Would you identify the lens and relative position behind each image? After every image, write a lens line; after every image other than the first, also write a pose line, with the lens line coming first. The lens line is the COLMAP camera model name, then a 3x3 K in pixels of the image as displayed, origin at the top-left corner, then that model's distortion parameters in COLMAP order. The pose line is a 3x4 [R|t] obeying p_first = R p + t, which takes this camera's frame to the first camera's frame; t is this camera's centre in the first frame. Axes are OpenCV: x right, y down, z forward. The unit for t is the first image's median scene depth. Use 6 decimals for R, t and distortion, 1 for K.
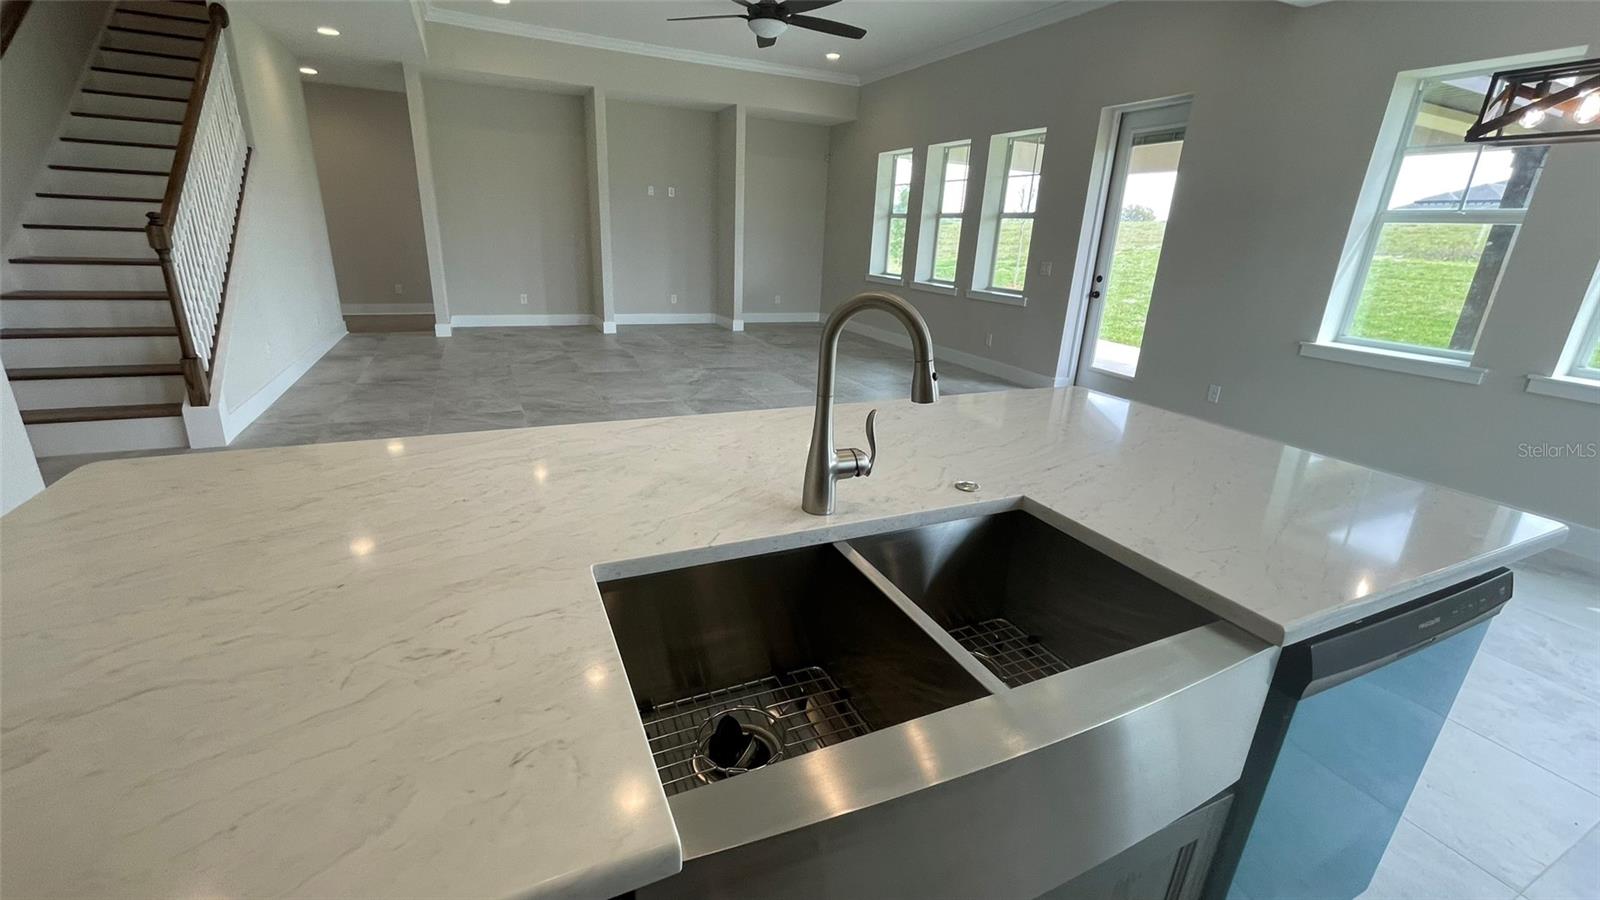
lens RADIAL K [[653.3, 0, 797.8], [0, 653.3, 450.5], [0, 0, 1]] dist [-0.000887, -0.000578]
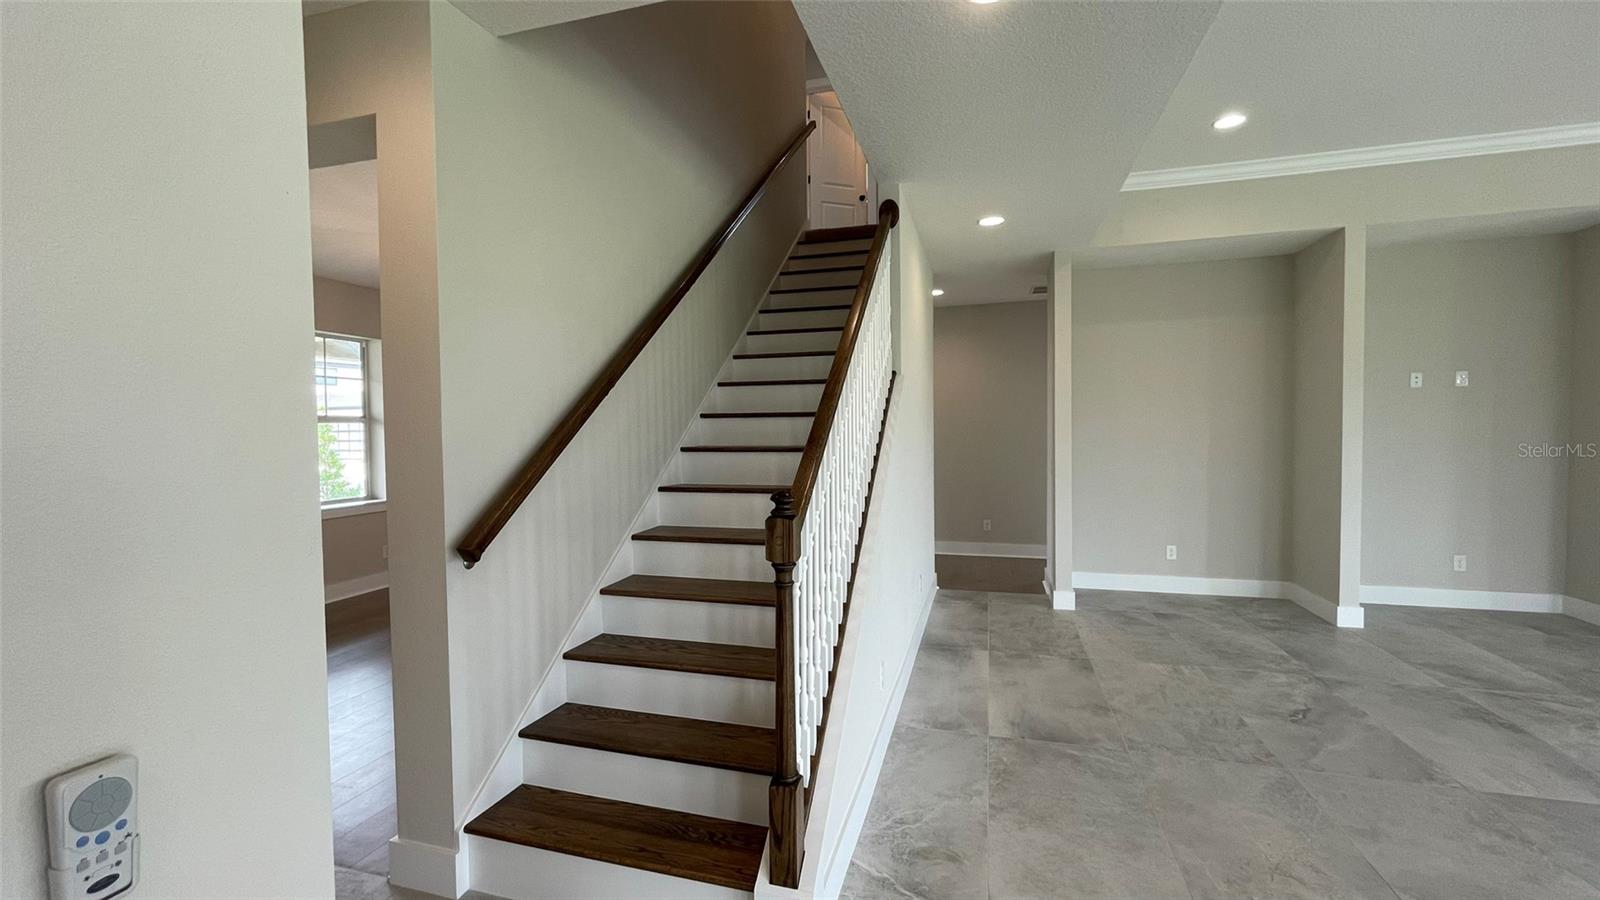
lens RADIAL K [[653.3, 0, 797.8], [0, 653.3, 450.5], [0, 0, 1]] dist [-0.000887, -0.000578]
pose [[0.746016, -0.032479, -0.665135, -0.321289], [-0.167651, 0.957479, -0.234792, -0.139365], [0.644479, 0.286670, 0.708850, 0.320688]]
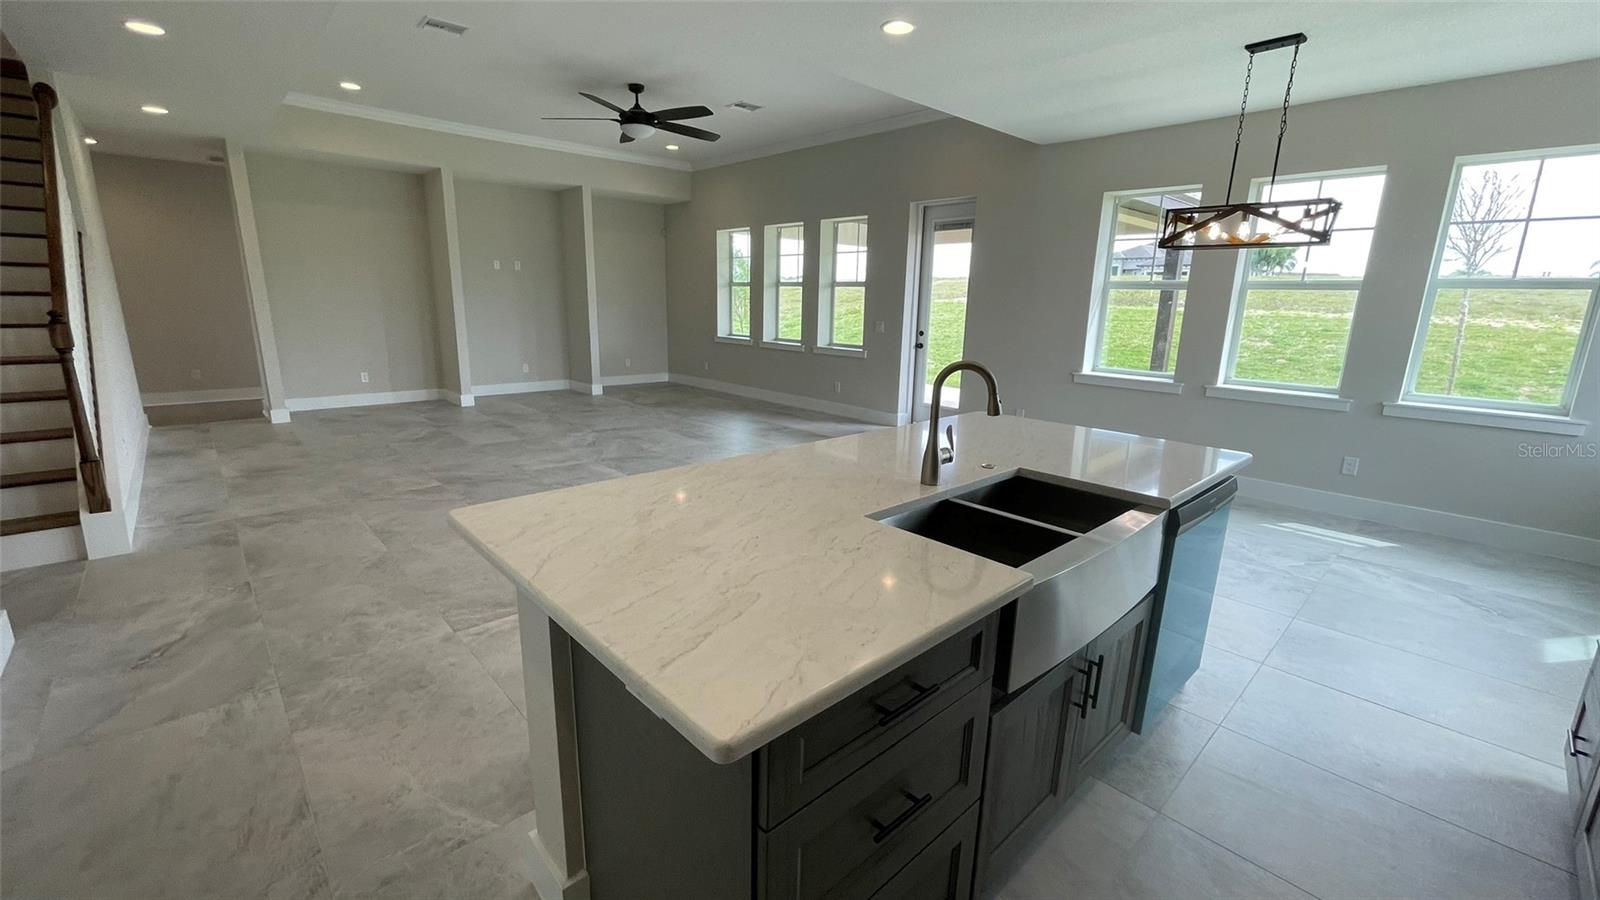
lens RADIAL K [[648.0, 0, 797.6], [0, 648.0, 457.5], [0, 0, 1]] dist [-0.001464, -0.000451]
pose [[0.952971, -0.097026, 0.287111, -0.124462], [0.117179, 0.991651, -0.053820, 0.011188], [-0.279492, 0.084933, 0.956384, -0.088156]]
